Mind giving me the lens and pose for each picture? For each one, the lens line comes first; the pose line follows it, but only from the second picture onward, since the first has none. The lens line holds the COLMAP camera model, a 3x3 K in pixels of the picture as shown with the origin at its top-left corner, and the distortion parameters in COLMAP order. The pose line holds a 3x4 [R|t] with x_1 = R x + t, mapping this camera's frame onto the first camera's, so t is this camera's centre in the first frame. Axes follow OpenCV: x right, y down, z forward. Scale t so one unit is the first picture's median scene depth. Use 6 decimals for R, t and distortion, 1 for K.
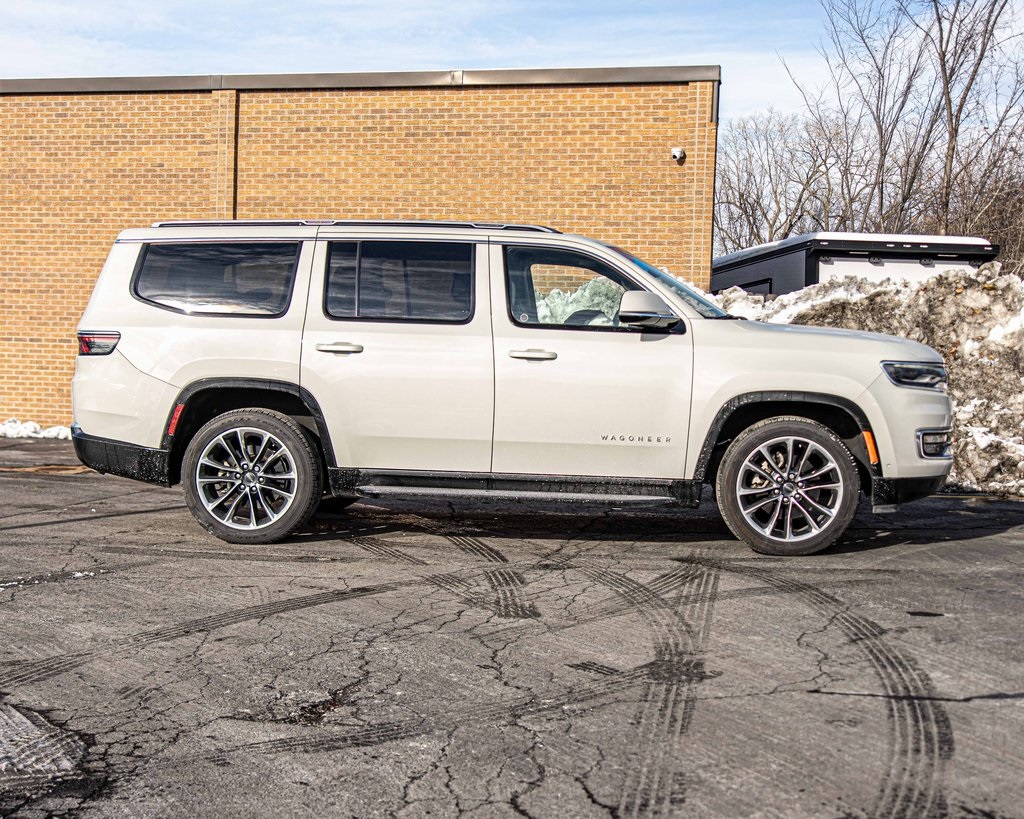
lens RADIAL K [[1463.1, 0, 568.0], [0, 1463.1, 449.5], [0, 0, 1]] dist [-0.005715, 0.018480]
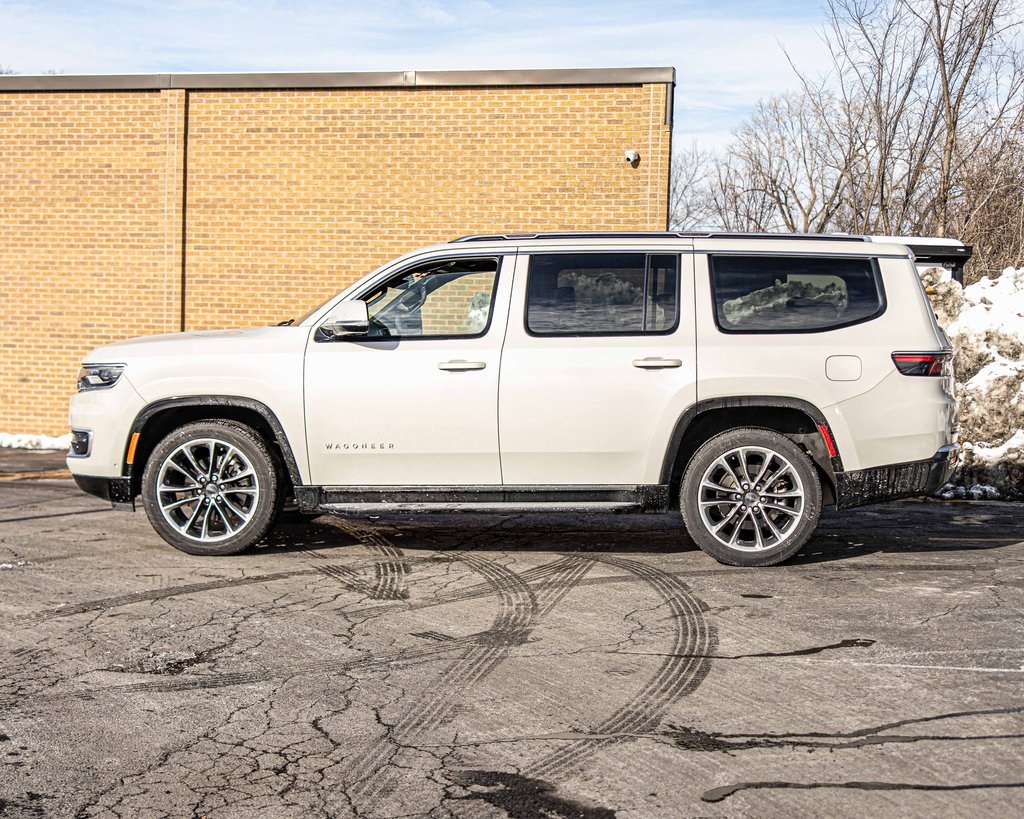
lens RADIAL K [[1624.0, 0, 603.8], [0, 1624.0, 440.8], [0, 0, 1]] dist [0.015468, 0.003677]
pose [[0.999959, -0.001605, 0.008859, 0.082038], [0.001720, 0.999915, -0.012935, 0.006935], [-0.008837, 0.012950, 0.999877, -0.166365]]
